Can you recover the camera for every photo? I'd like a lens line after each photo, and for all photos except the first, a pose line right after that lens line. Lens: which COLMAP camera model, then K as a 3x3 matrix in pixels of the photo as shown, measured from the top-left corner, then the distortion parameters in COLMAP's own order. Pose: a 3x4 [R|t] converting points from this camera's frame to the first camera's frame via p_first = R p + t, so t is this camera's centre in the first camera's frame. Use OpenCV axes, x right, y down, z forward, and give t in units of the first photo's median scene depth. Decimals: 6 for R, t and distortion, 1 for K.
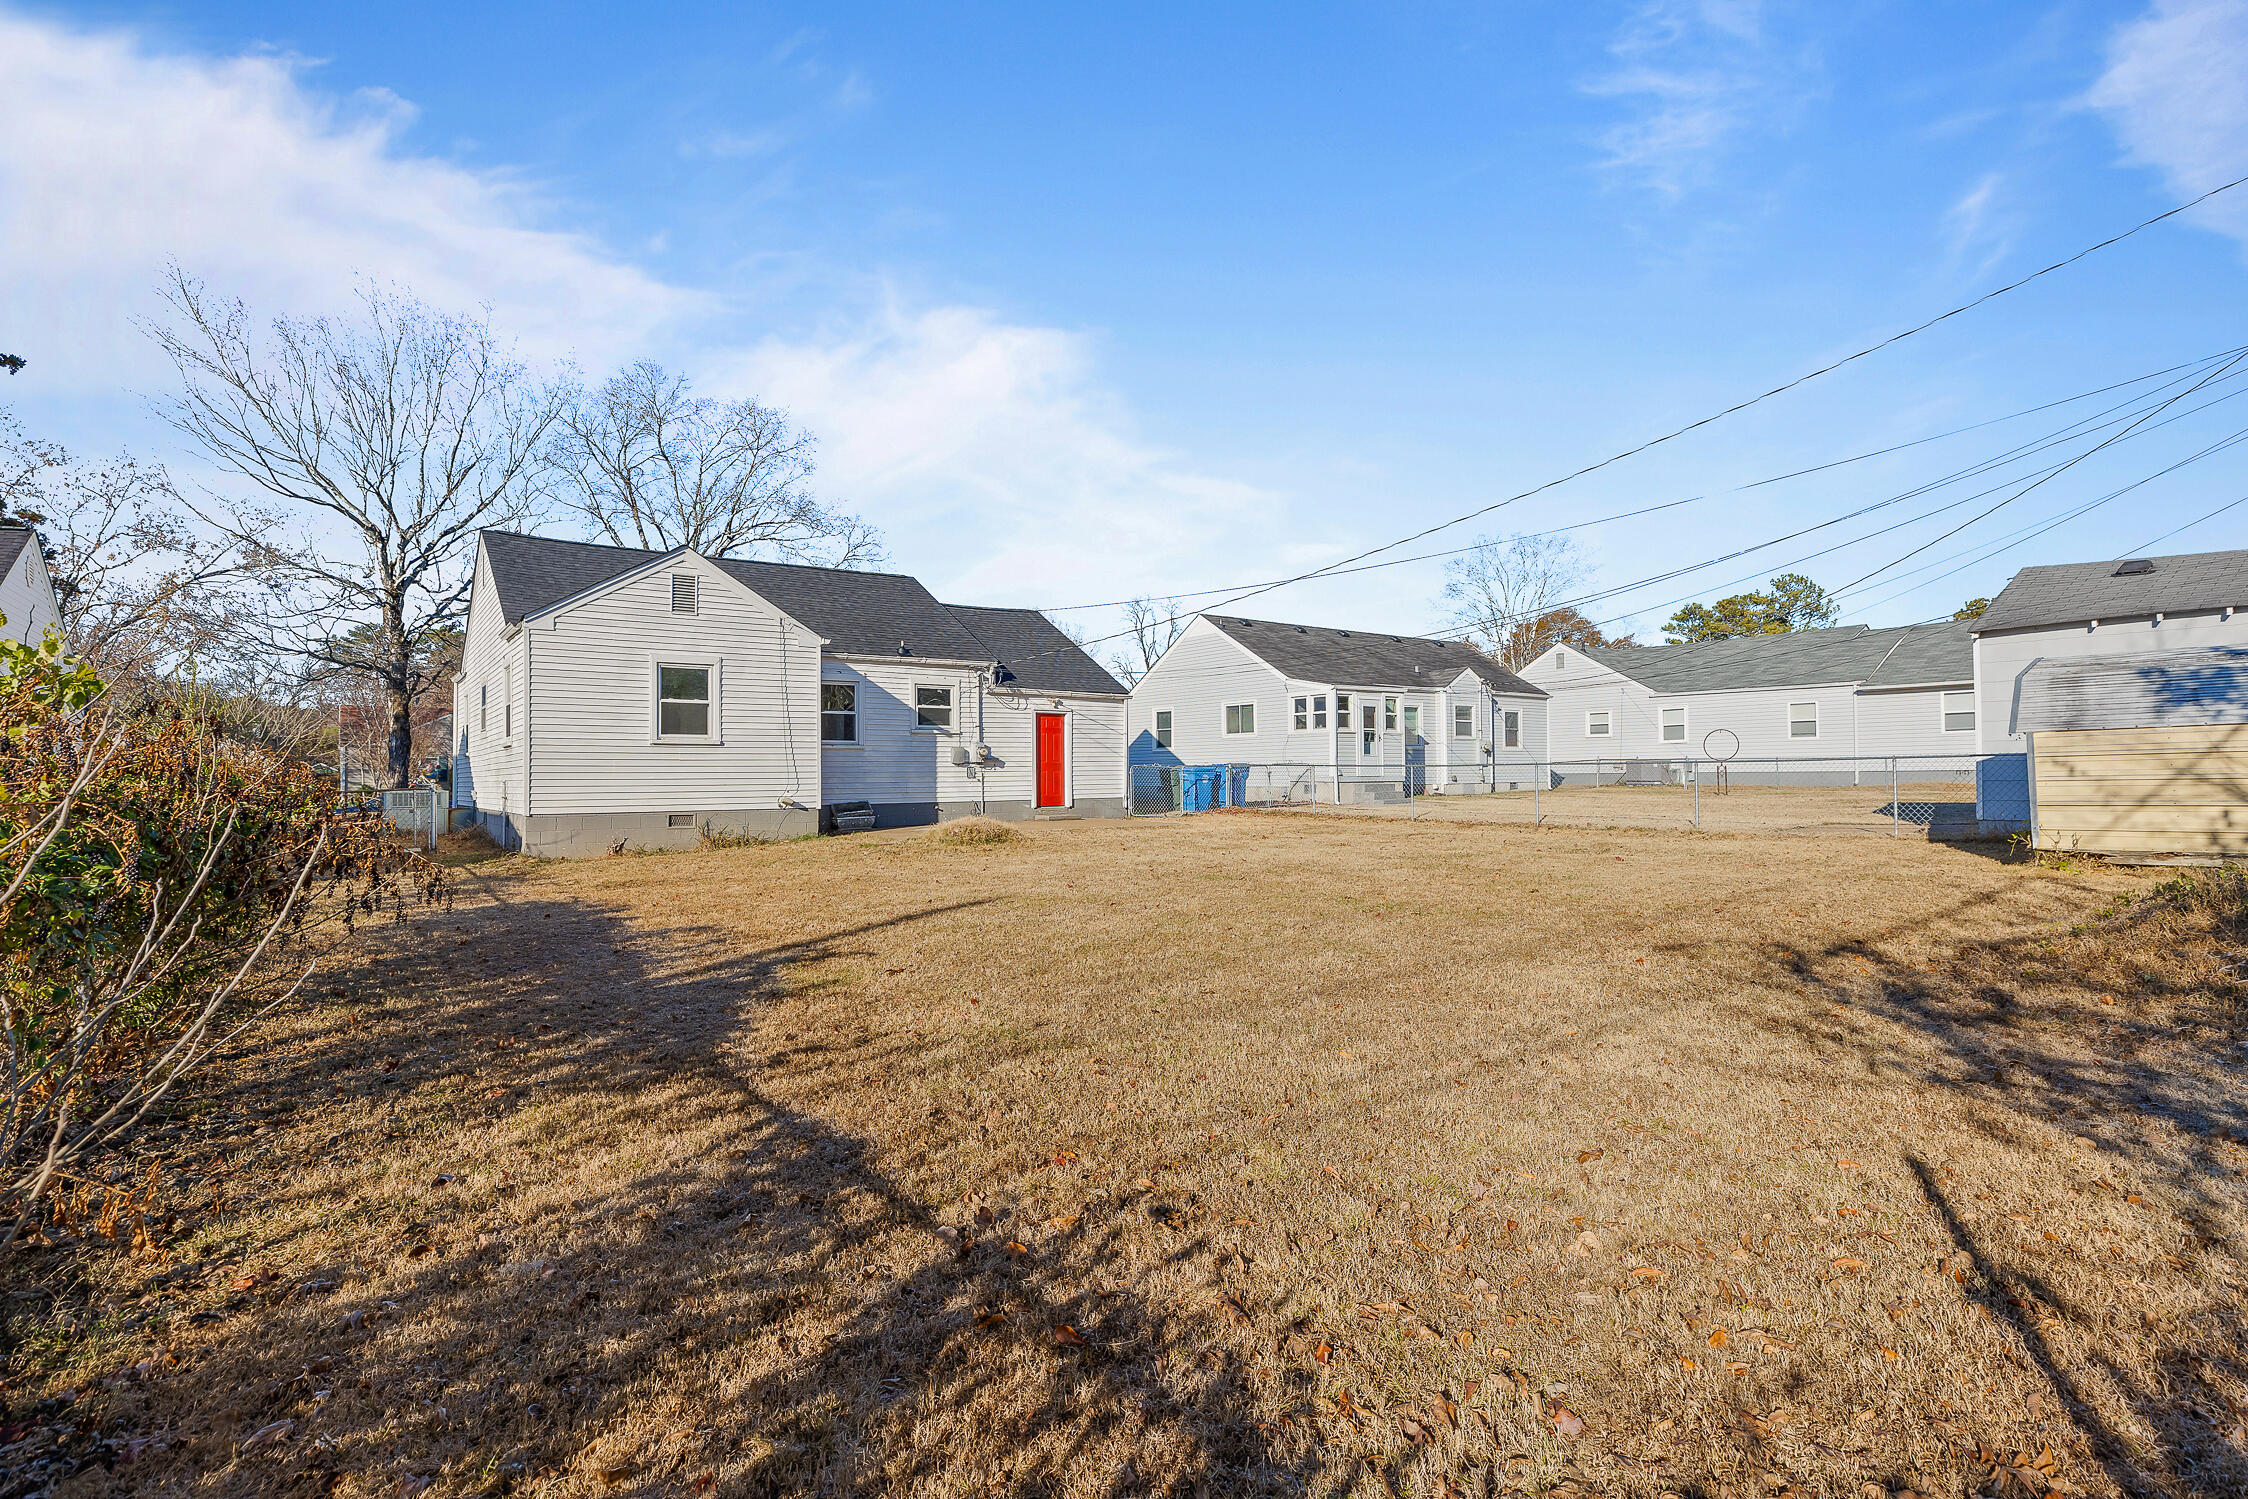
lens RADIAL K [[1122.4, 0, 1124.0], [0, 1122.4, 749.5], [0, 0, 1]] dist [0.000370, 0.000102]
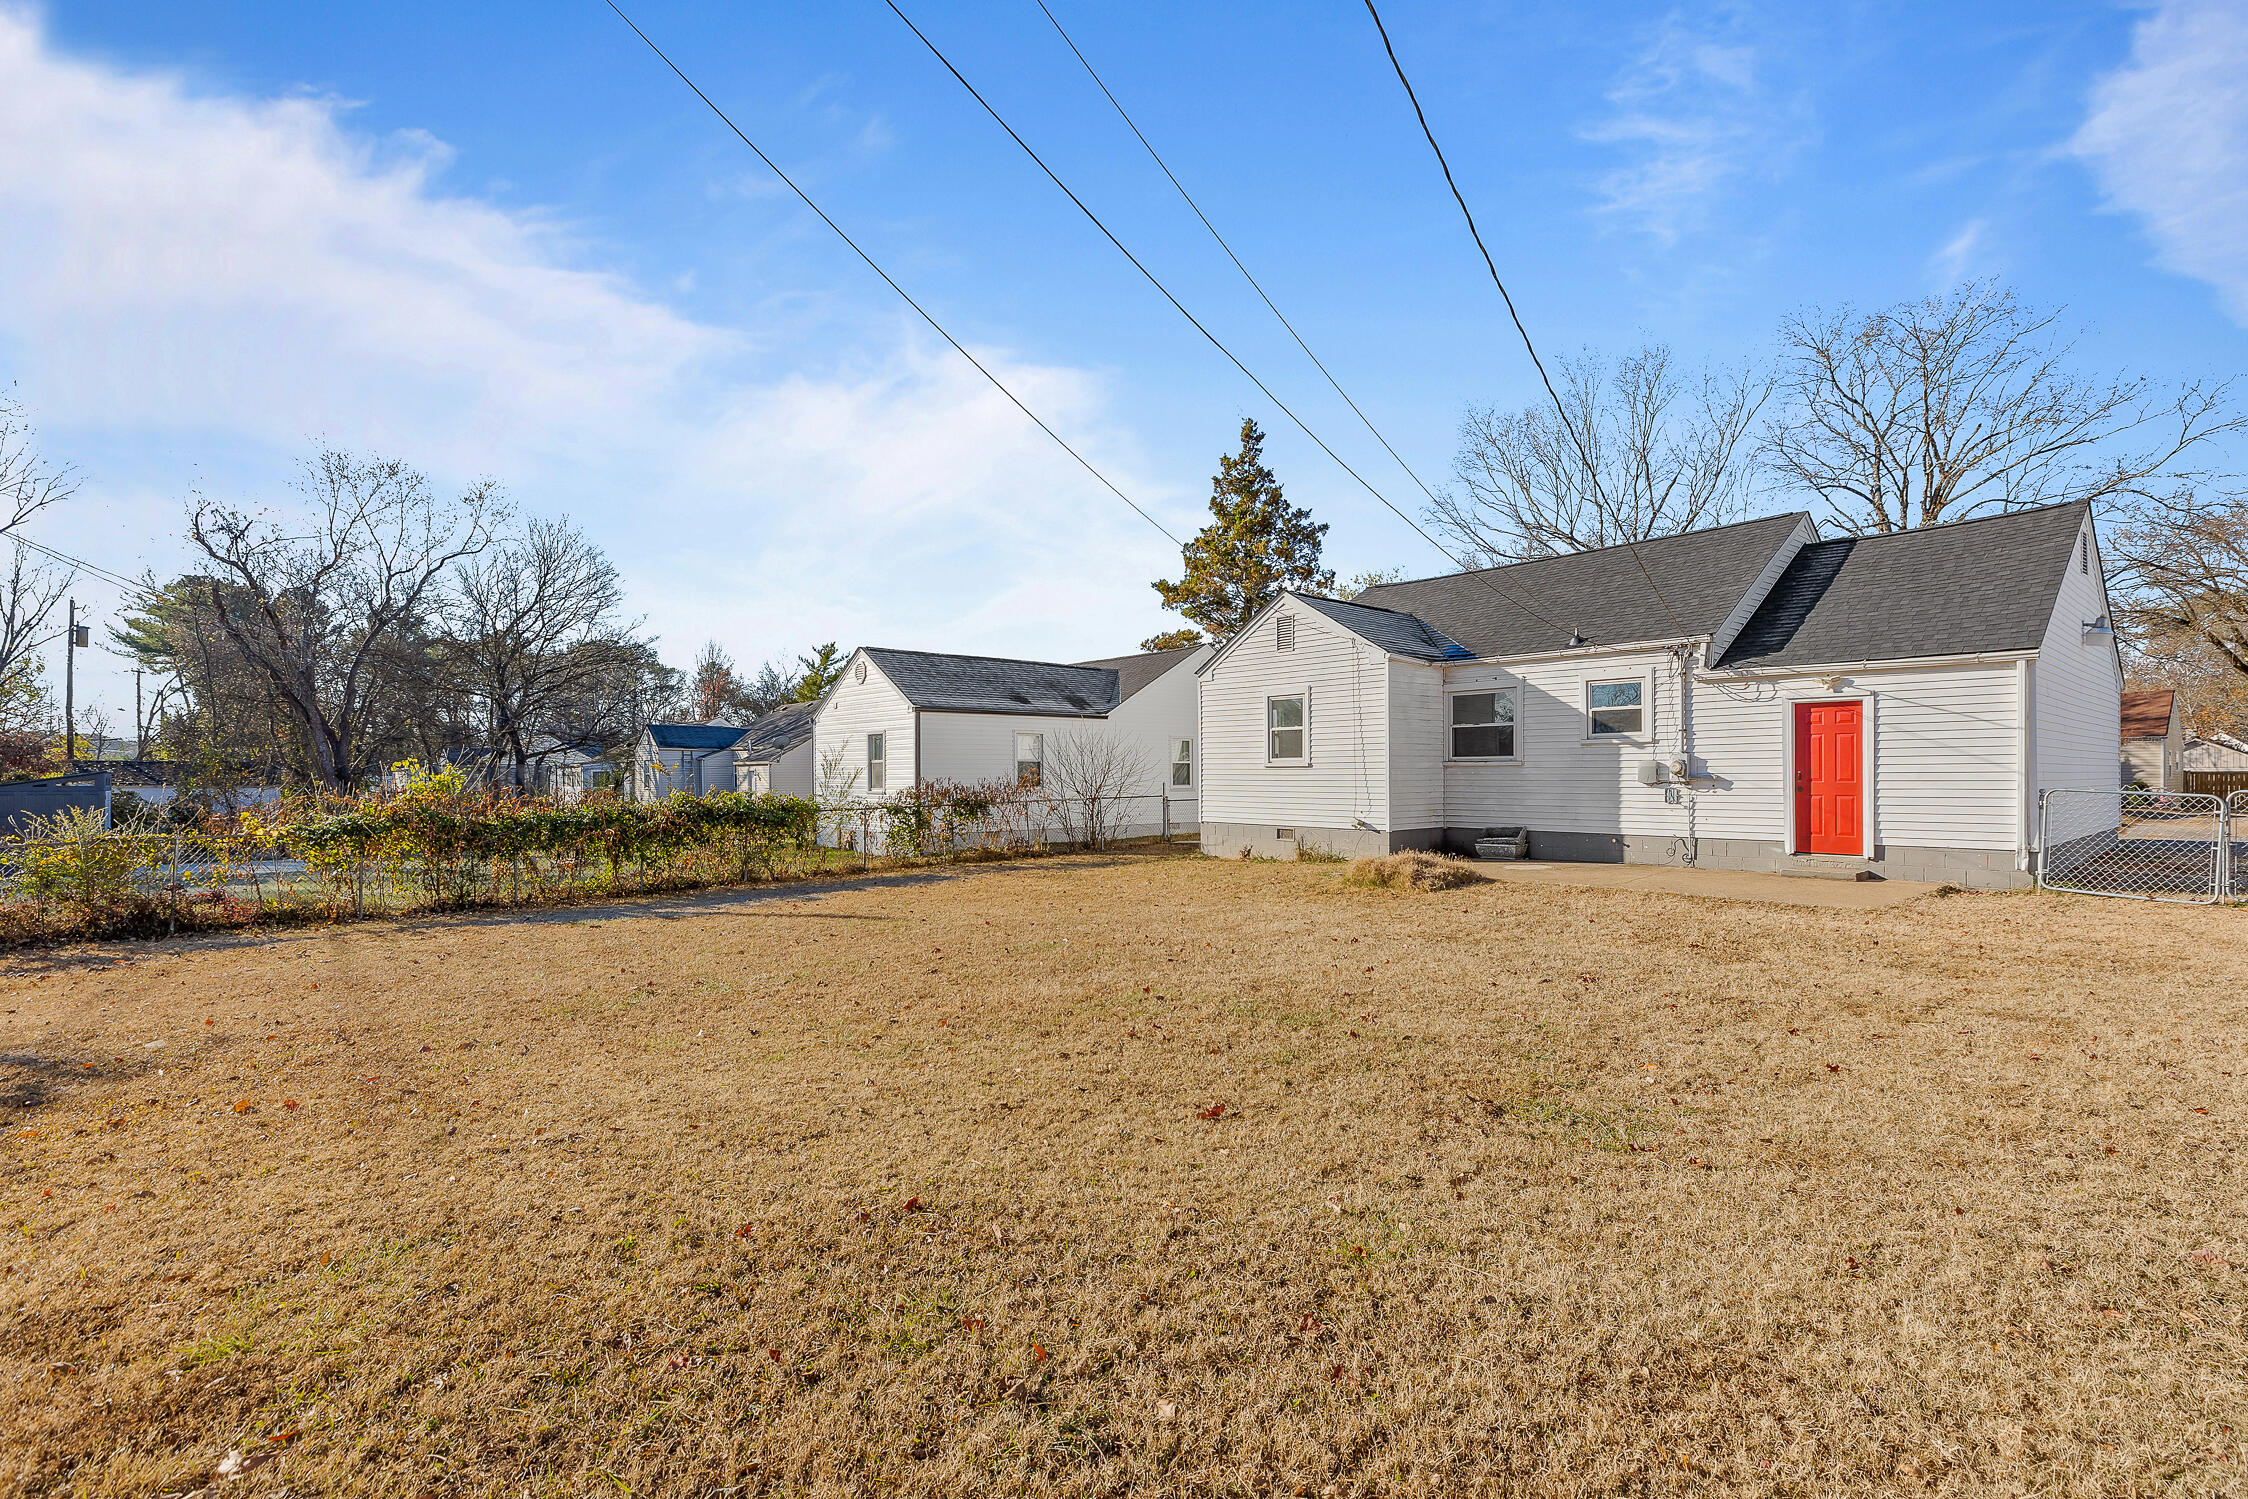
lens RADIAL K [[1007.9, 0, 1121.6], [0, 1007.9, 742.7], [0, 0, 1]] dist [0.000136, -0.000460]
pose [[0.063369, -0.024156, -0.997698, 0.492685], [0.027030, 0.999382, -0.022480, -0.008349], [0.997624, -0.025543, 0.063982, 0.624912]]
